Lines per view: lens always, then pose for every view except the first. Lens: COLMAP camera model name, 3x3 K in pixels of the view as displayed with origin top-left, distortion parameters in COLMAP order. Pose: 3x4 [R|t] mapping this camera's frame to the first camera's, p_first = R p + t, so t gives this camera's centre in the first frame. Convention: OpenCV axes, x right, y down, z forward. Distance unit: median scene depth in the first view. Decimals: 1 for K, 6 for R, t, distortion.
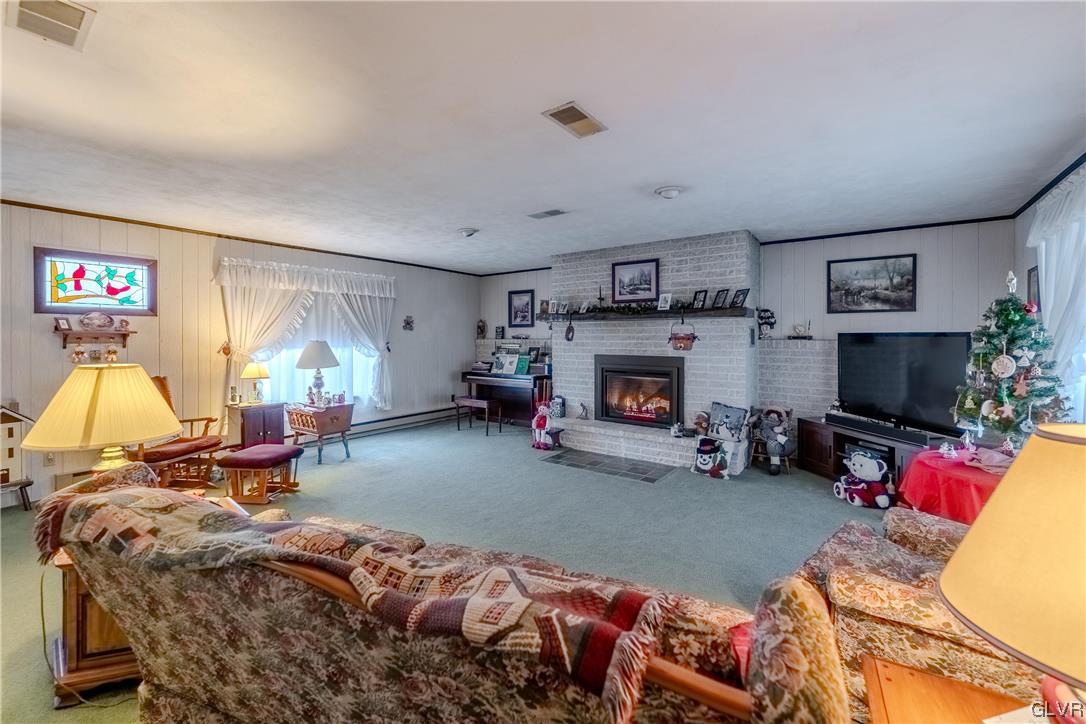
lens RADIAL K [[444.6, 0, 540.6], [0, 444.6, 344.6], [0, 0, 1]] dist [-0.001003, -0.000062]
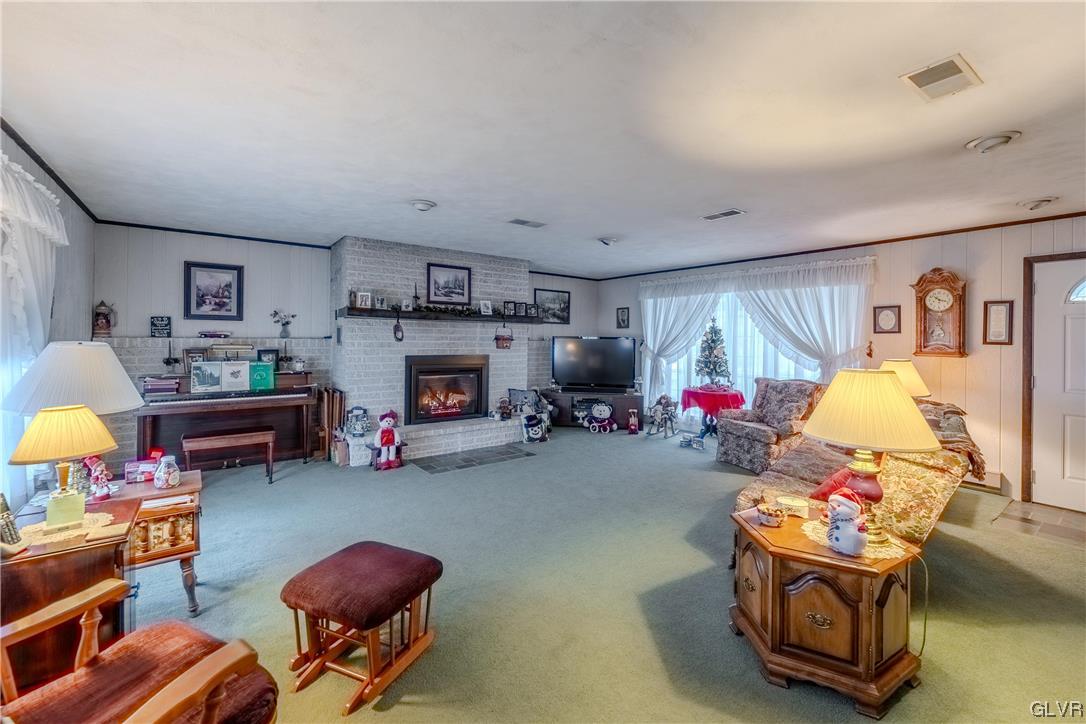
lens RADIAL K [[444.6, 0, 540.6], [0, 444.6, 344.6], [0, 0, 1]] dist [-0.001003, -0.000062]
pose [[0.304880, -0.008936, 0.952349, -0.725895], [0.004191, 0.999959, 0.008041, -0.007687], [-0.952381, 0.001540, 0.304905, 0.472460]]
